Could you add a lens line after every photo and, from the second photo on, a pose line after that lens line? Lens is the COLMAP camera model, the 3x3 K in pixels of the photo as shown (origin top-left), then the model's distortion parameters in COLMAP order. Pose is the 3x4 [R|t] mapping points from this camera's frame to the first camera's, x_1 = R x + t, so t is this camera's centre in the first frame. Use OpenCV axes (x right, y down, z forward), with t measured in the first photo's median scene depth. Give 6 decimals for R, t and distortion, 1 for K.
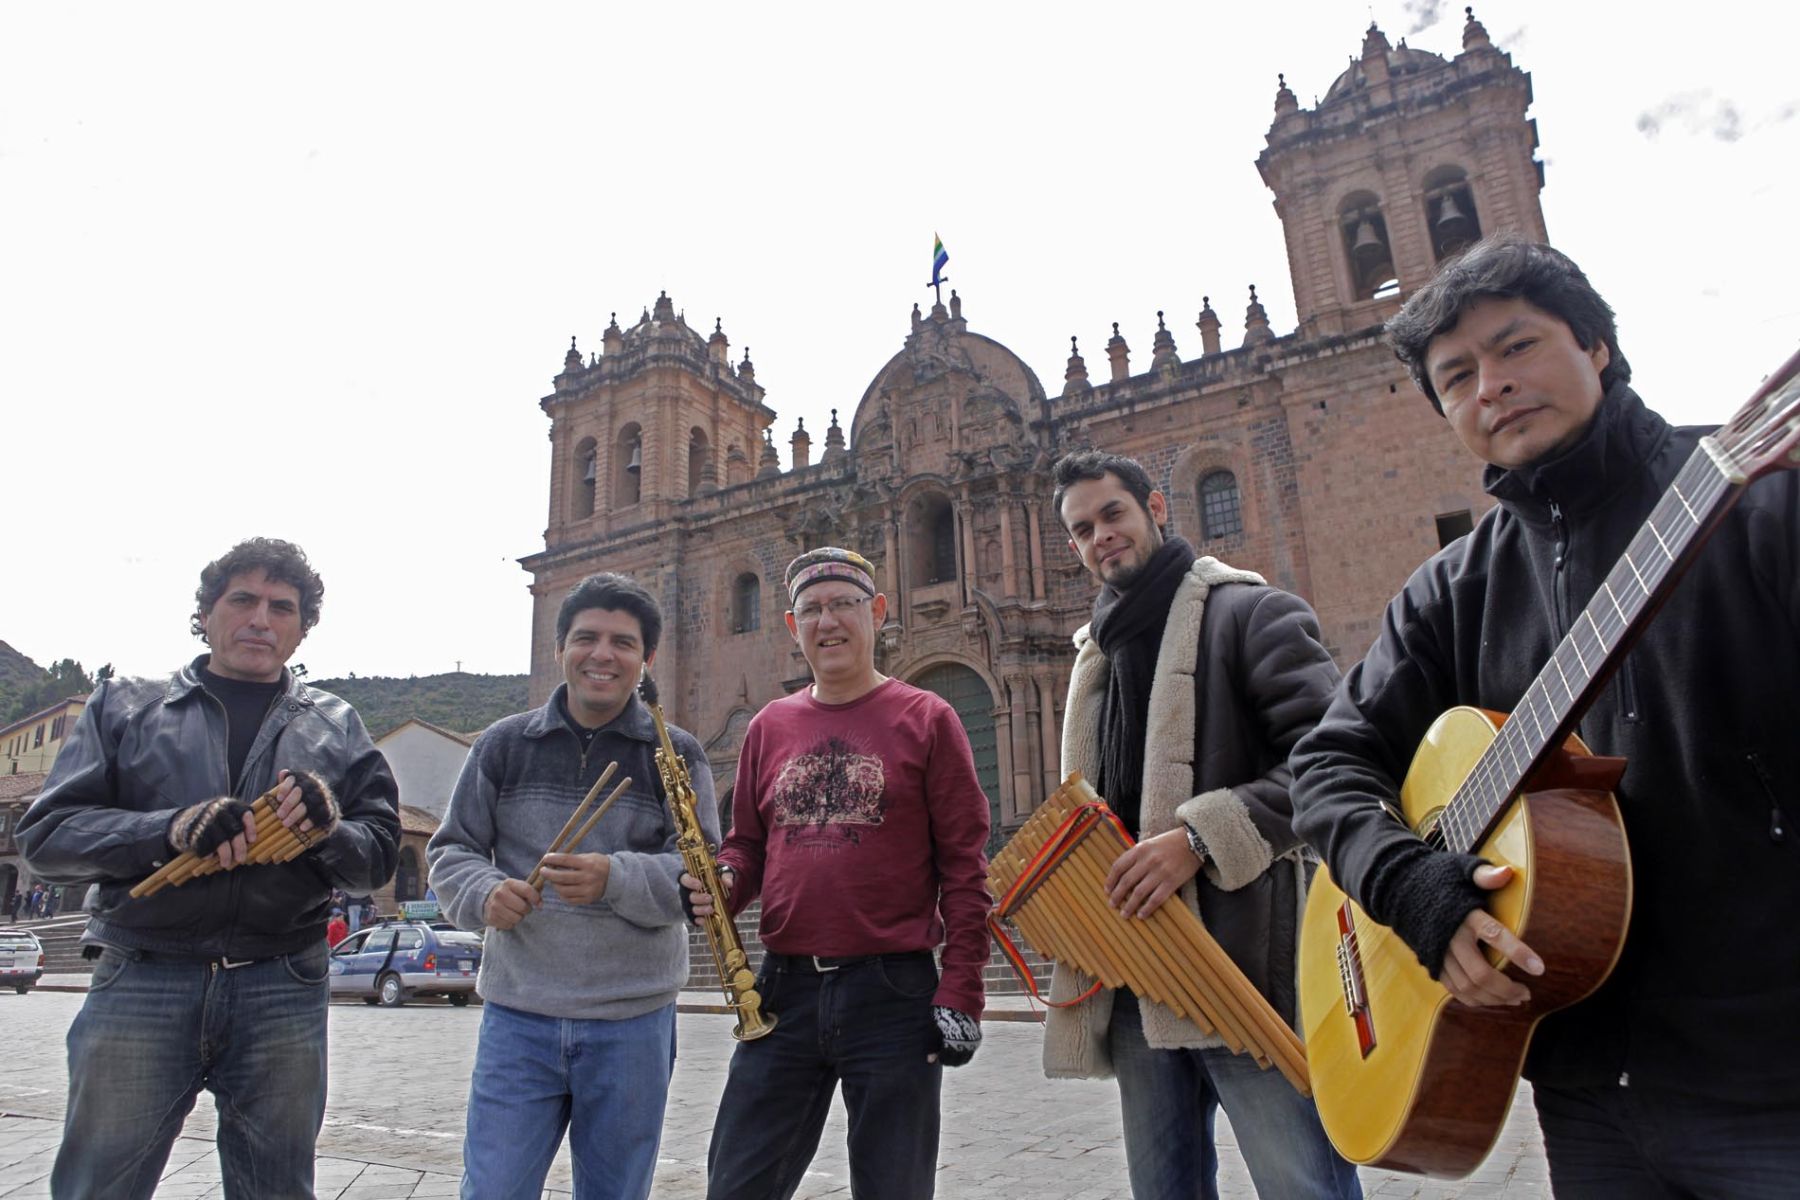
lens RADIAL K [[1242.8, 0, 900.0], [0, 1242.8, 600.0], [0, 0, 1]] dist [-0.113088, 0.083959]
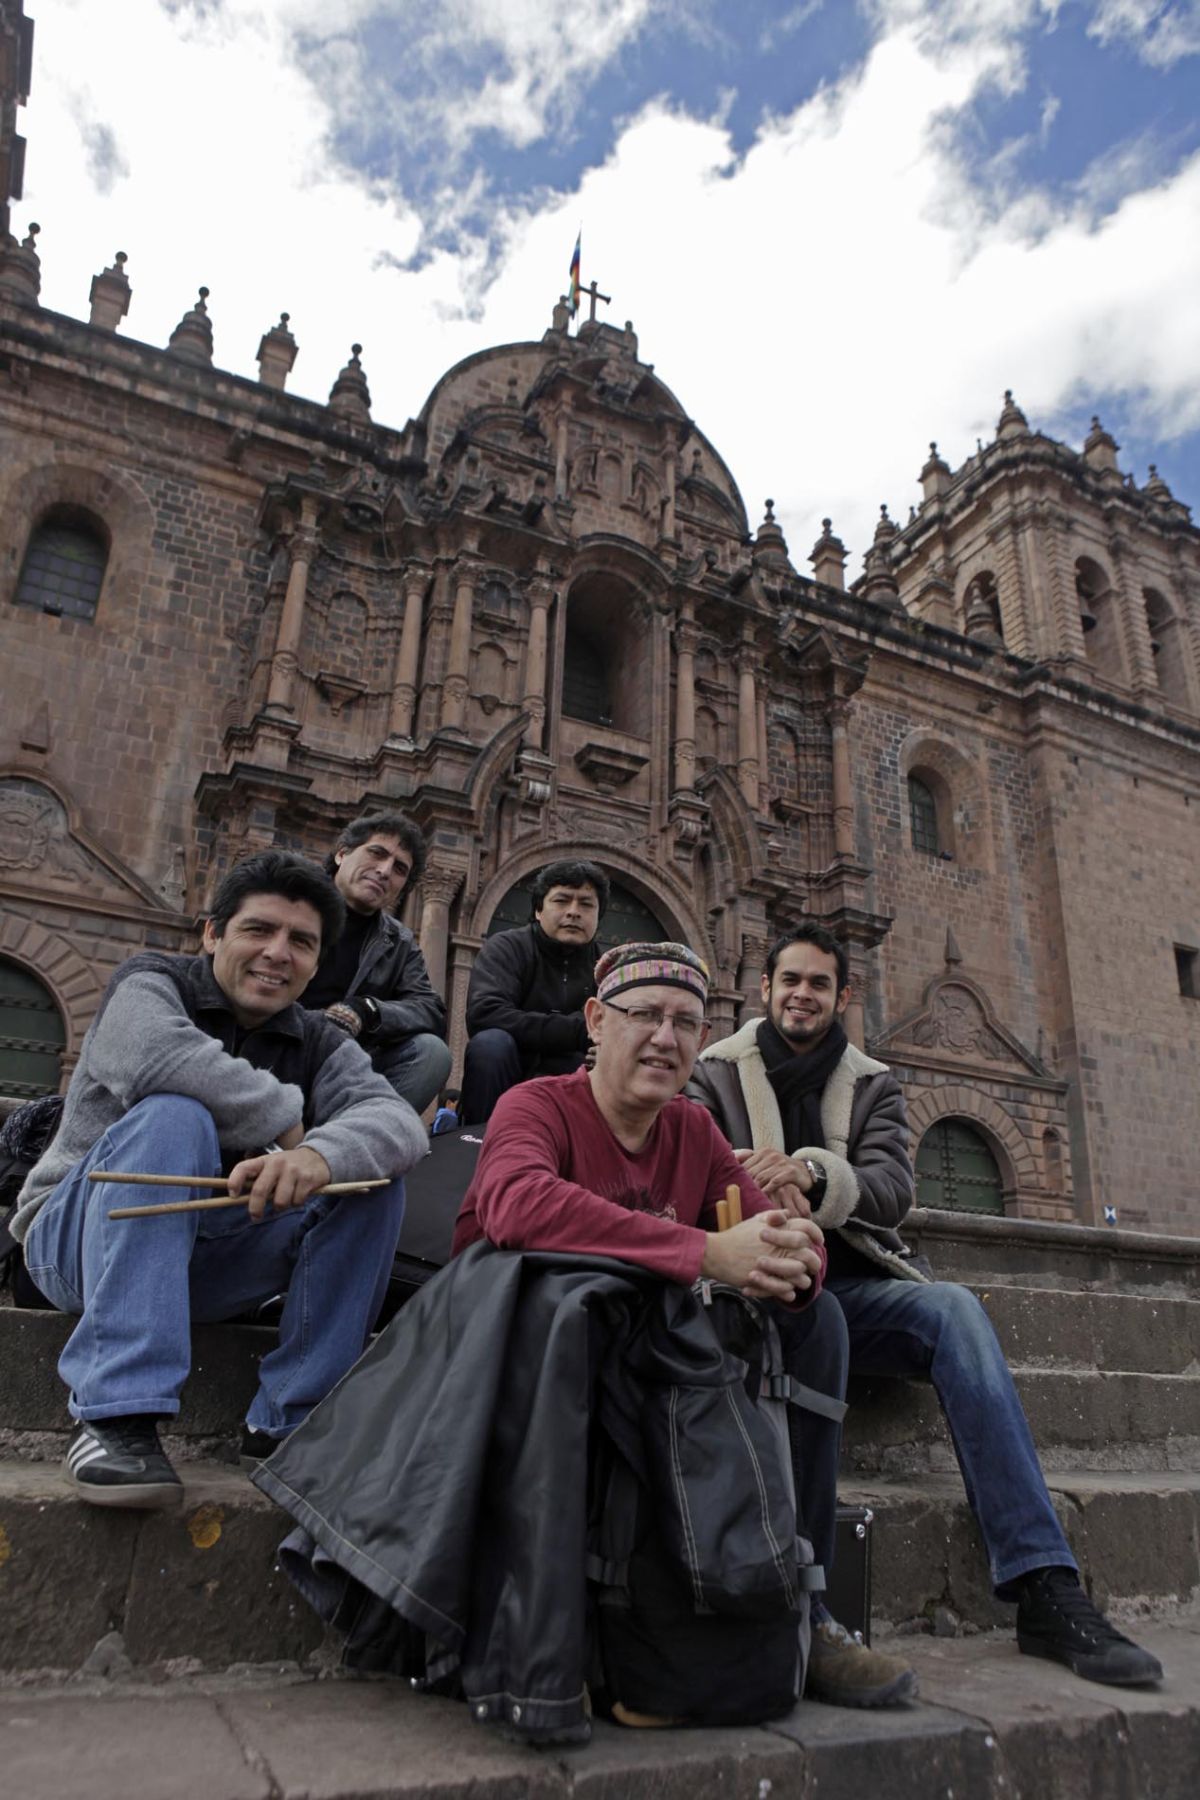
lens RADIAL K [[1242.8, 0, 596.8], [0, 1242.8, 916.4], [0, 0, 1]] dist [-0.113088, 0.083959]
pose [[0.537147, 0.359731, 0.762933, -0.348953], [-0.290582, 0.928048, -0.232998, 0.186584], [-0.791855, -0.096540, 0.603030, 0.667648]]
